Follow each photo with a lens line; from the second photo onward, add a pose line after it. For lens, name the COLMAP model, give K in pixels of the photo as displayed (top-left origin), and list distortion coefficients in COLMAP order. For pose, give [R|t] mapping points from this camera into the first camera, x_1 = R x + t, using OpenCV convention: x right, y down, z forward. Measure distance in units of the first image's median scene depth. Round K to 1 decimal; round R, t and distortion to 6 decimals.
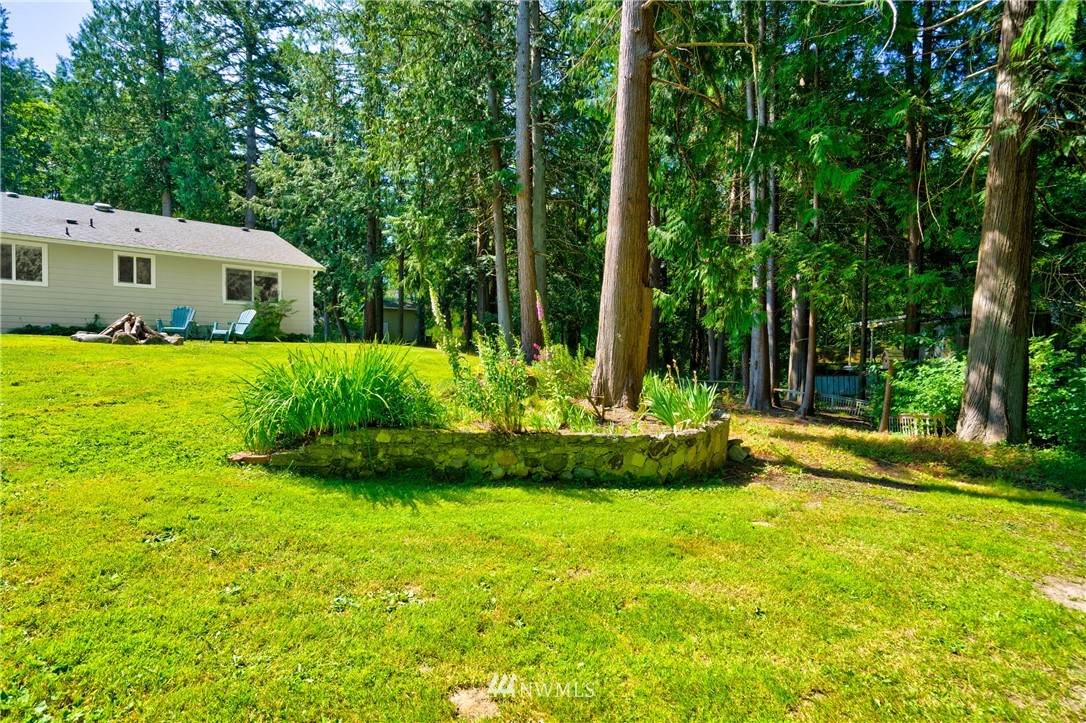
lens RADIAL K [[561.4, 0, 541.2], [0, 561.4, 358.0], [0, 0, 1]] dist [-0.002683, 0.000174]
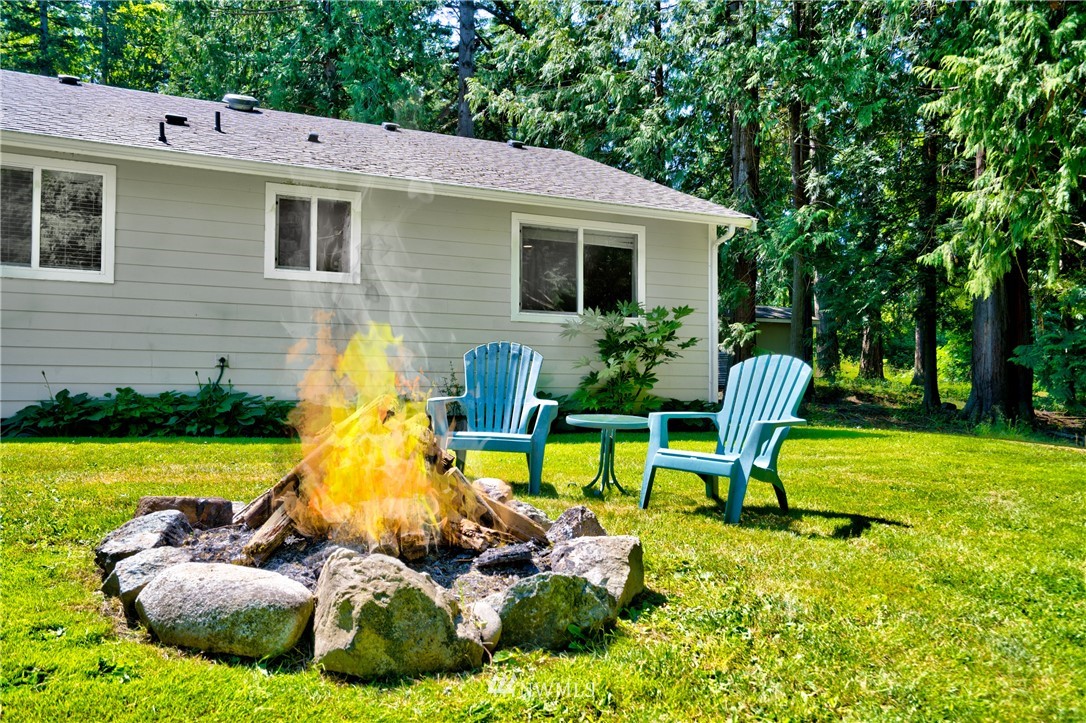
lens RADIAL K [[897.2, 0, 543.9], [0, 897.2, 362.9], [0, 0, 1]] dist [-0.001132, 0.000093]
pose [[0.948160, 0.002180, -0.317786, -0.347771], [-0.012826, 0.999424, -0.031412, -0.049672], [0.317535, 0.033859, 0.947642, 0.435199]]
